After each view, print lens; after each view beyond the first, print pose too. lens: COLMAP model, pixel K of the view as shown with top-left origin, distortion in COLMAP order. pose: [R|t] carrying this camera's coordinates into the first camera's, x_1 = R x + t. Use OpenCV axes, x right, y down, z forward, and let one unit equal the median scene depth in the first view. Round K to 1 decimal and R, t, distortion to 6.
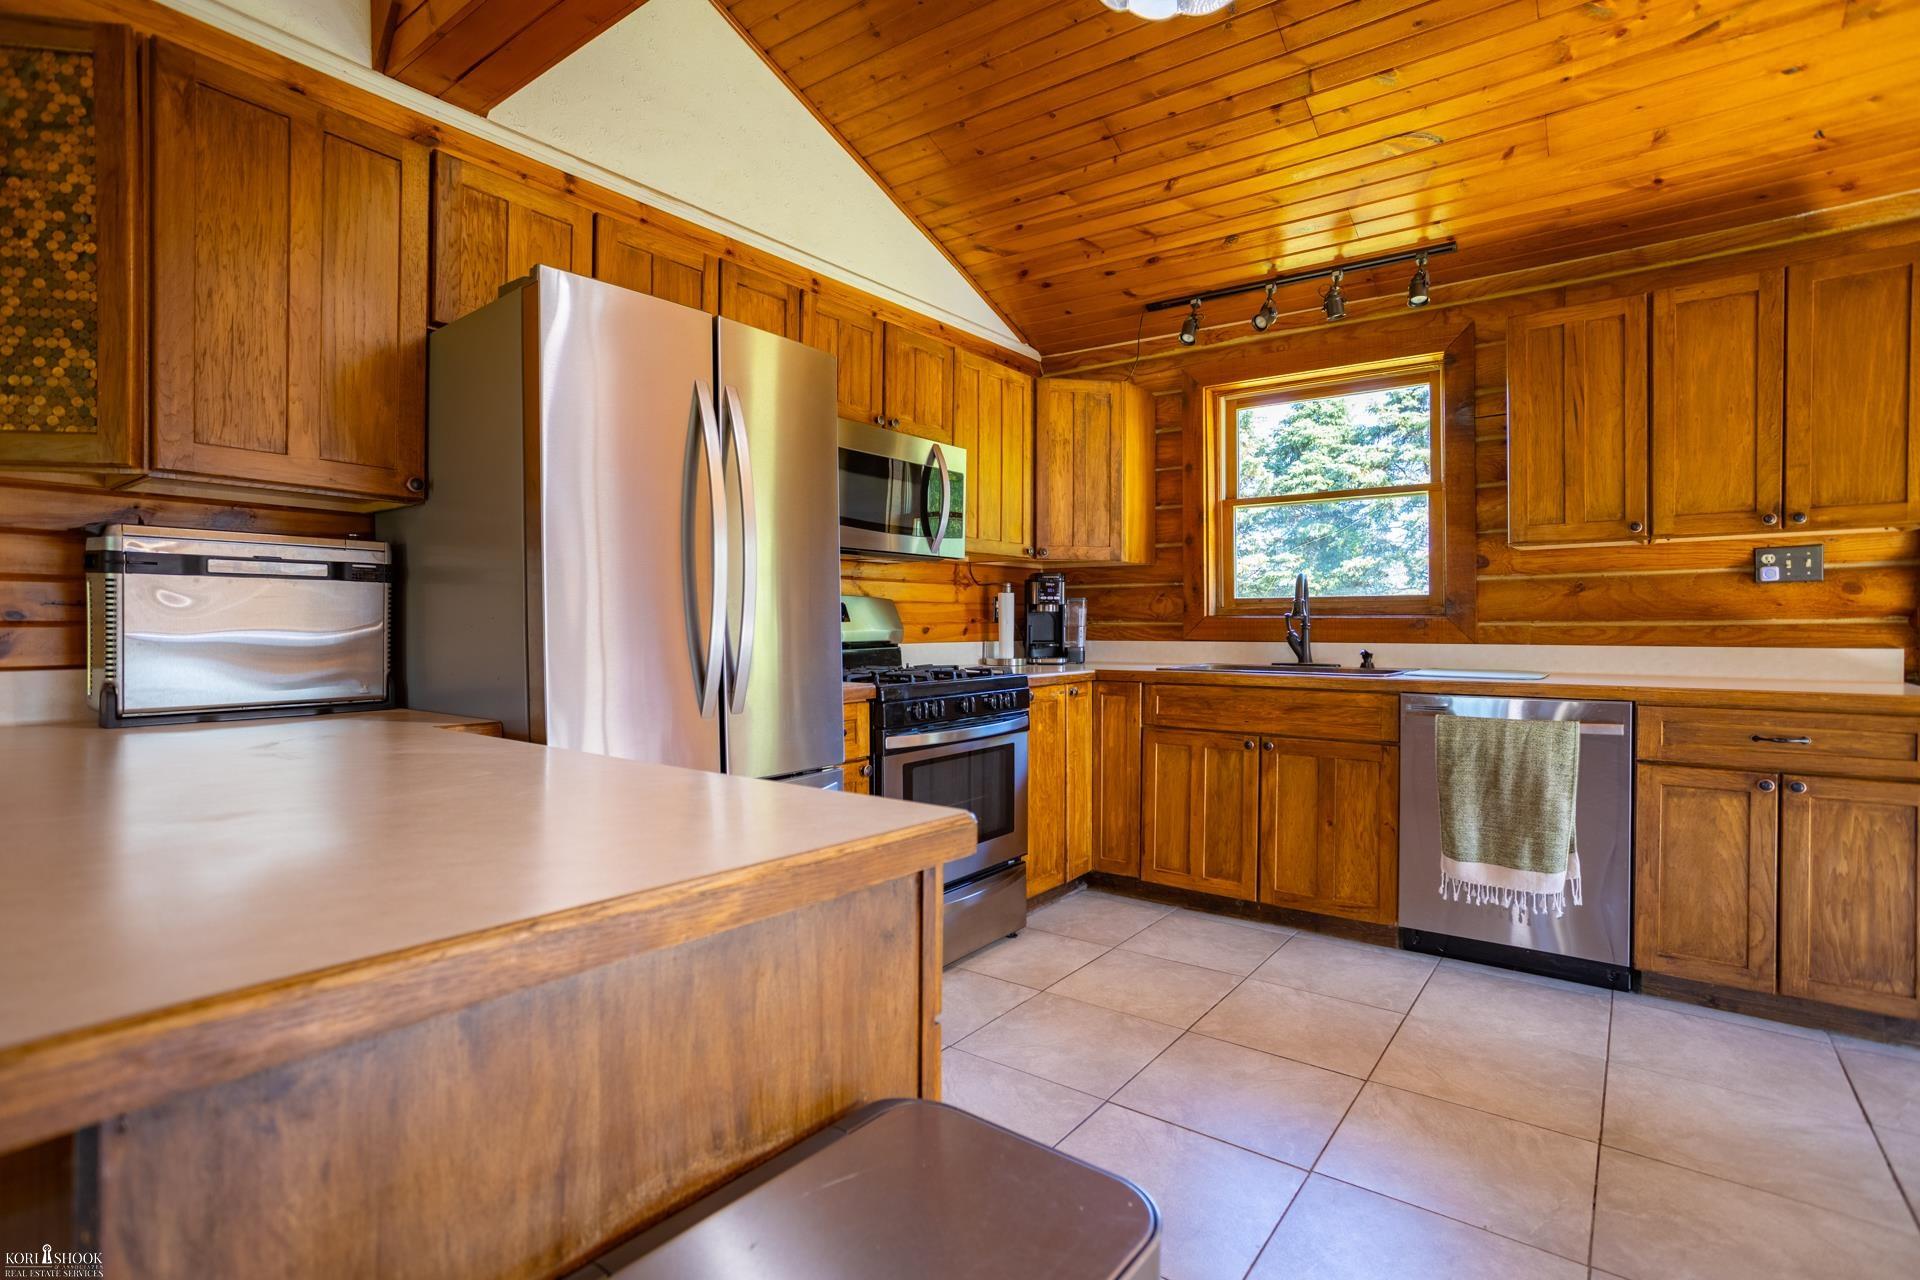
lens RADIAL K [[926.7, 0, 953.5], [0, 926.7, 635.9], [0, 0, 1]] dist [-0.037669, 0.022773]
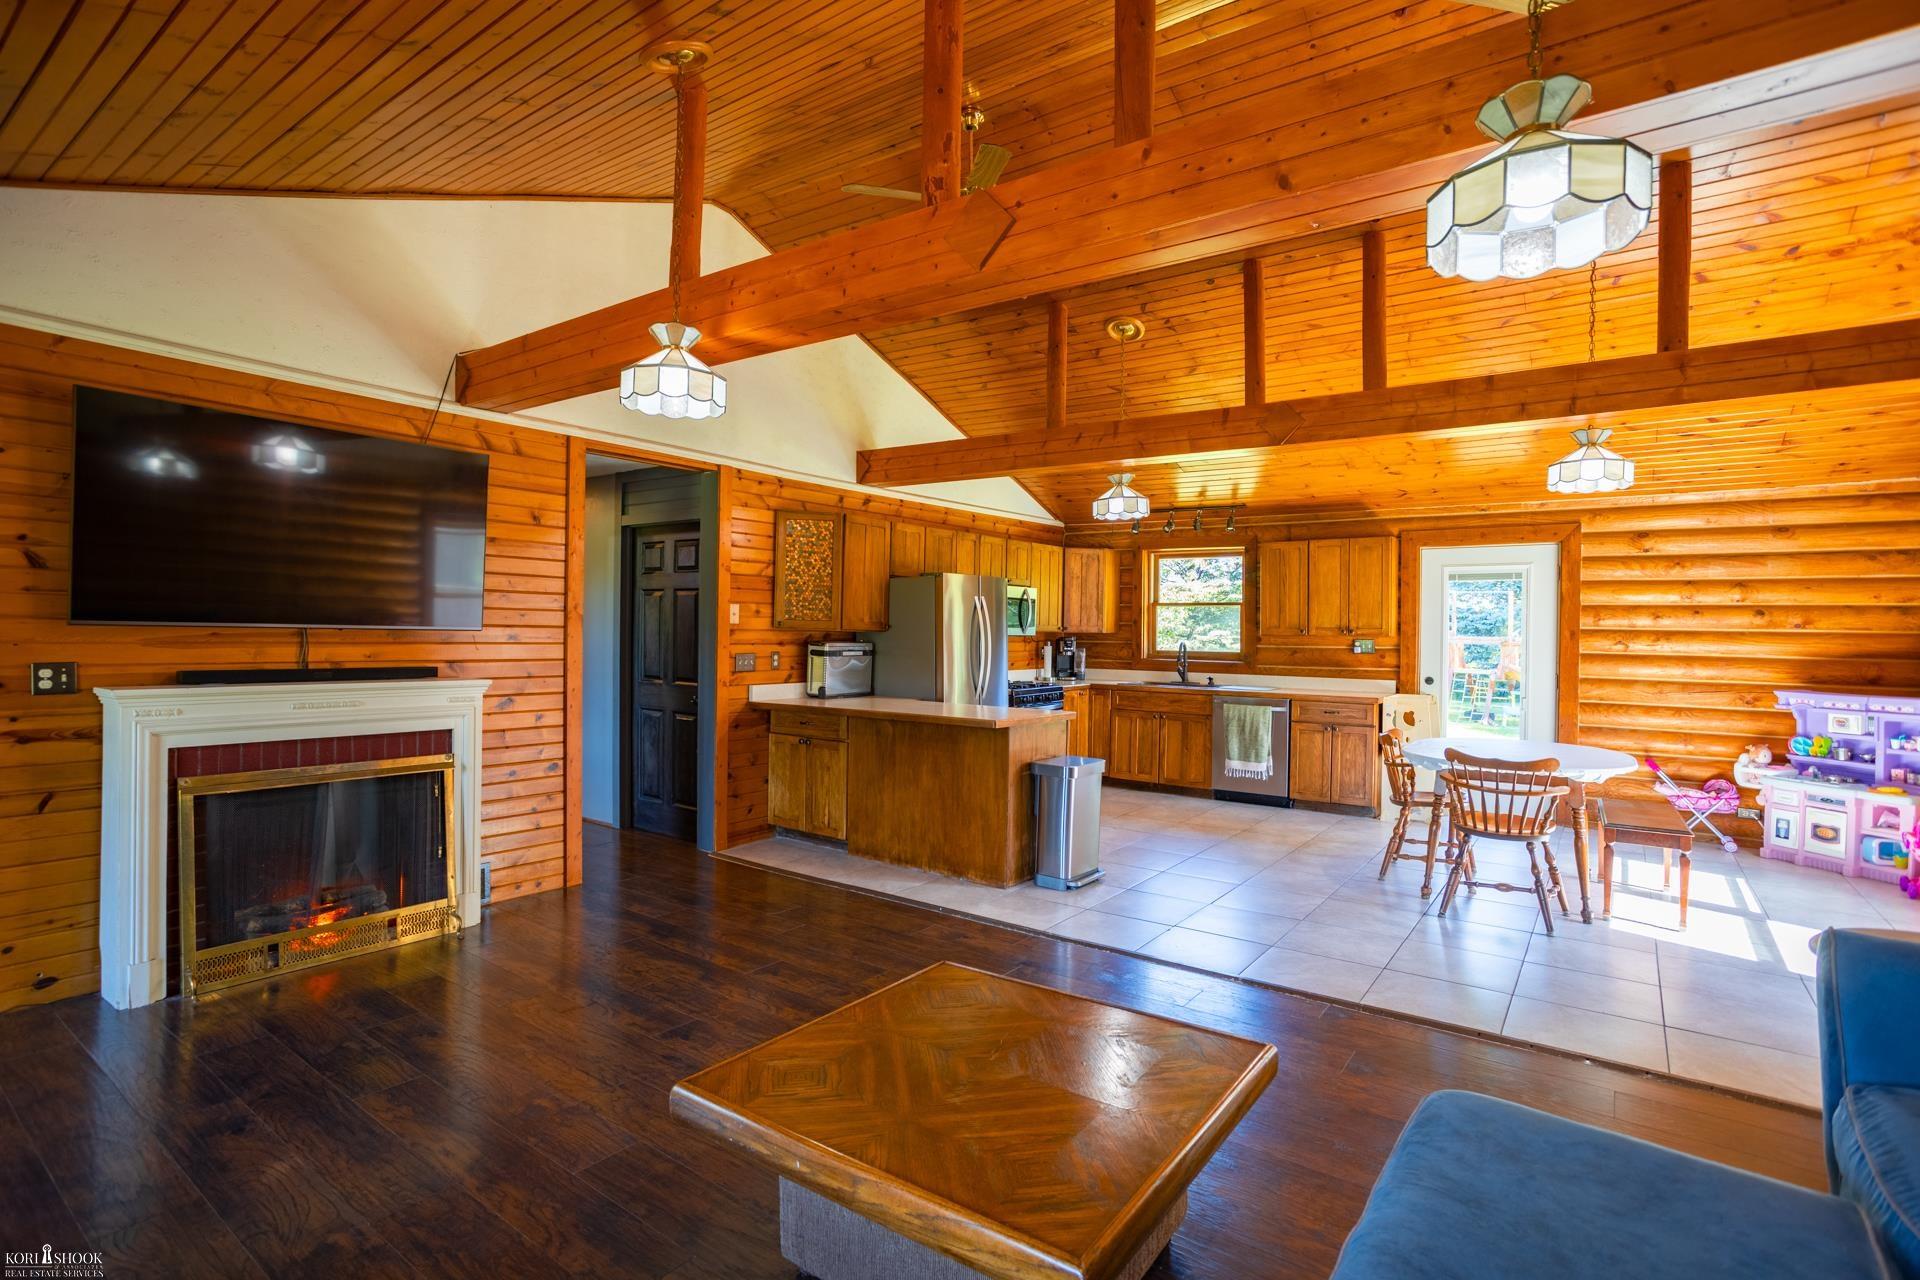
lens RADIAL K [[926.7, 0, 952.6], [0, 926.7, 634.4], [0, 0, 1]] dist [-0.037669, 0.022773]
pose [[0.999782, 0.013709, 0.015721, -0.244594], [-0.013618, 0.999890, -0.005859, -0.073099], [-0.015799, 0.005644, 0.999859, -1.392813]]
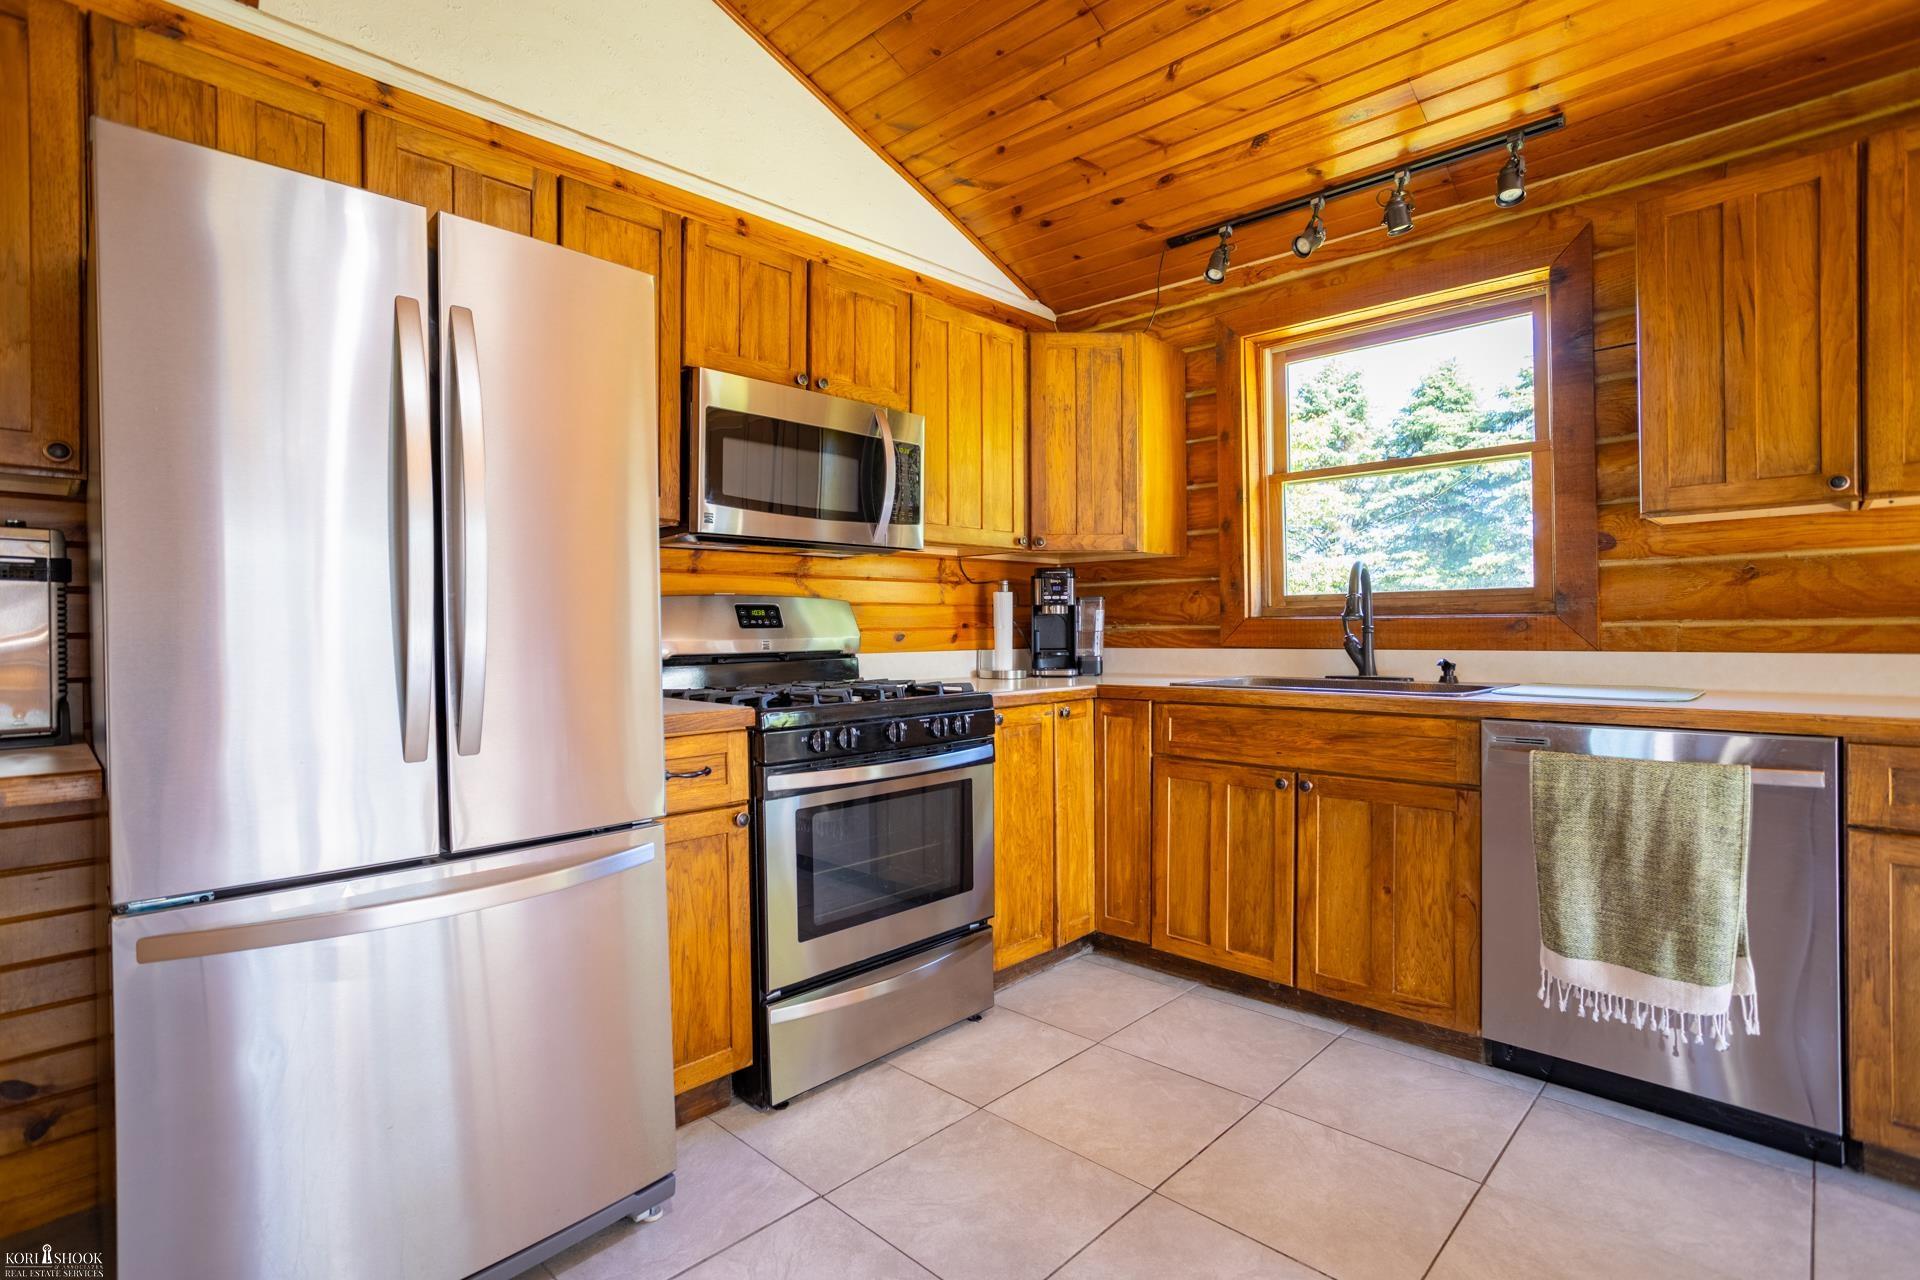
lens RADIAL K [[926.7, 0, 950.1], [0, 926.7, 636.3], [0, 0, 1]] dist [-0.037669, 0.022773]
pose [[0.992348, -0.006395, -0.123305, 0.143905], [0.005658, 0.999964, -0.006330, -0.001686], [0.123341, 0.005584, 0.992349, 0.204328]]
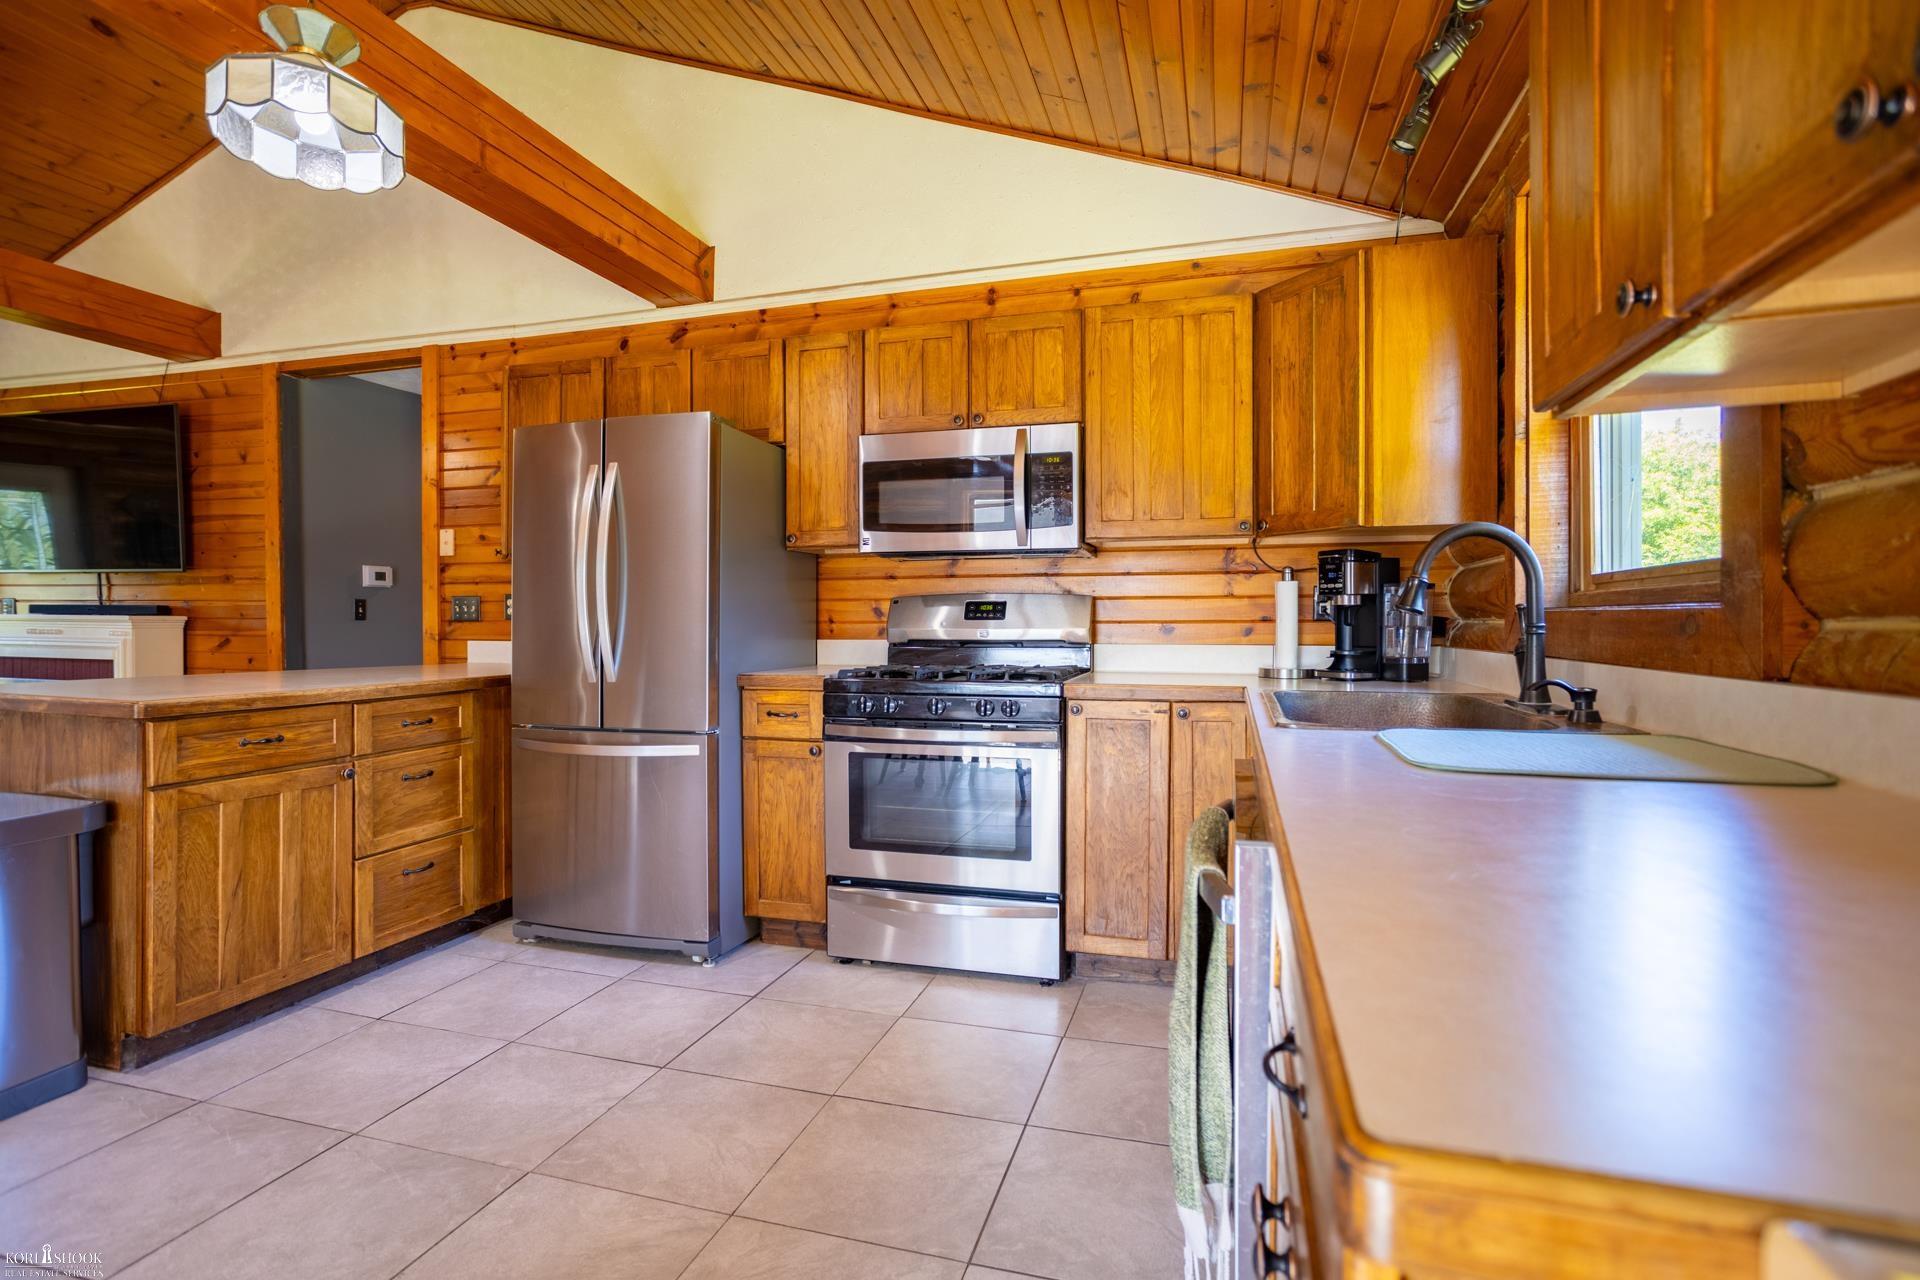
lens RADIAL K [[926.7, 0, 942.5], [0, 926.7, 639.1], [0, 0, 1]] dist [-0.037669, 0.022773]
pose [[0.349828, 0.018753, -0.936626, 0.838218], [-0.013640, 0.999796, 0.014923, -0.009144], [0.936715, 0.007555, 0.350012, 0.610265]]
